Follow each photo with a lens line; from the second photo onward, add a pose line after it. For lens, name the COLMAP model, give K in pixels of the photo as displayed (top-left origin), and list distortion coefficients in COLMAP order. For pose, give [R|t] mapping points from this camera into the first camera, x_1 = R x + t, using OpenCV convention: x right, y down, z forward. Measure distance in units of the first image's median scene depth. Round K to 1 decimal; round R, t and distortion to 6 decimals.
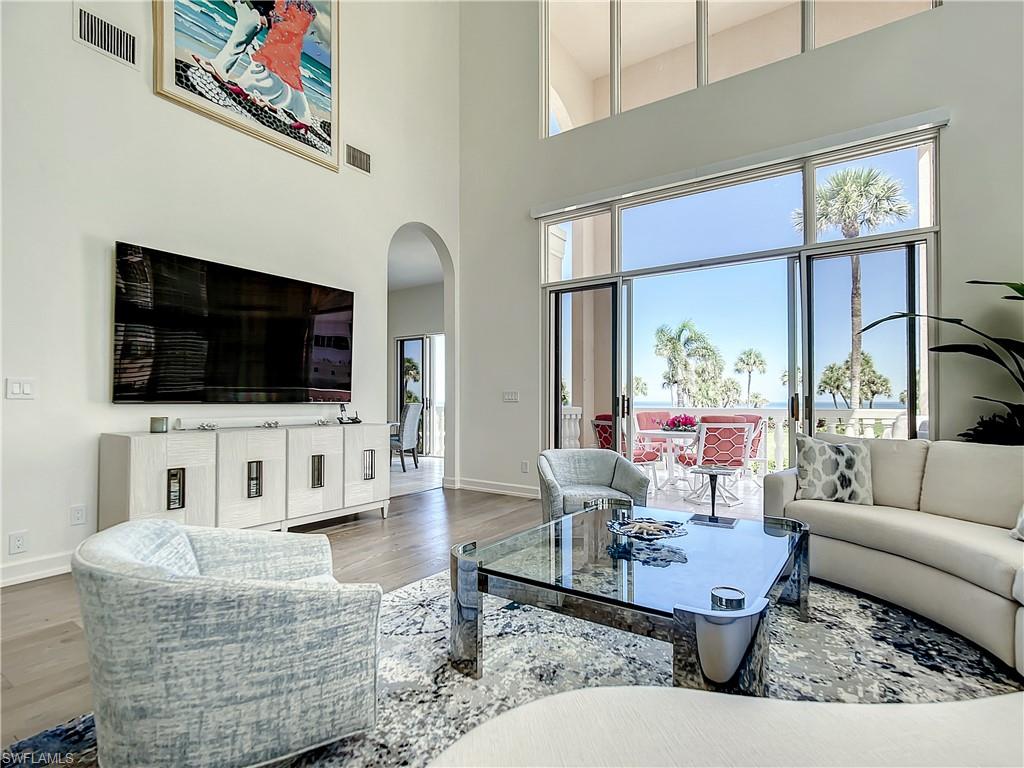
lens RADIAL K [[540.4, 0, 546.6], [0, 540.4, 387.0], [0, 0, 1]] dist [-0.065361, 0.015899]
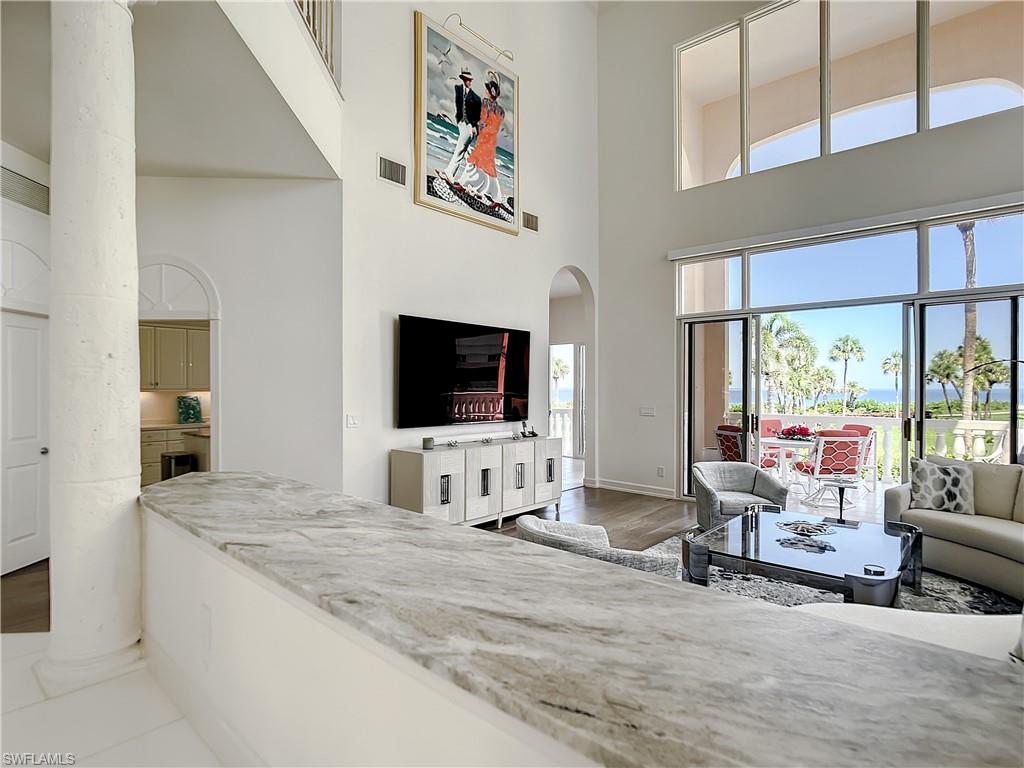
lens RADIAL K [[540.4, 0, 546.6], [0, 540.4, 387.0], [0, 0, 1]] dist [-0.065361, 0.015899]
pose [[0.988038, -0.000850, -0.154211, -0.163635], [0.003064, 0.999896, 0.014117, -0.082259], [0.154183, -0.014420, 0.987937, -0.307460]]
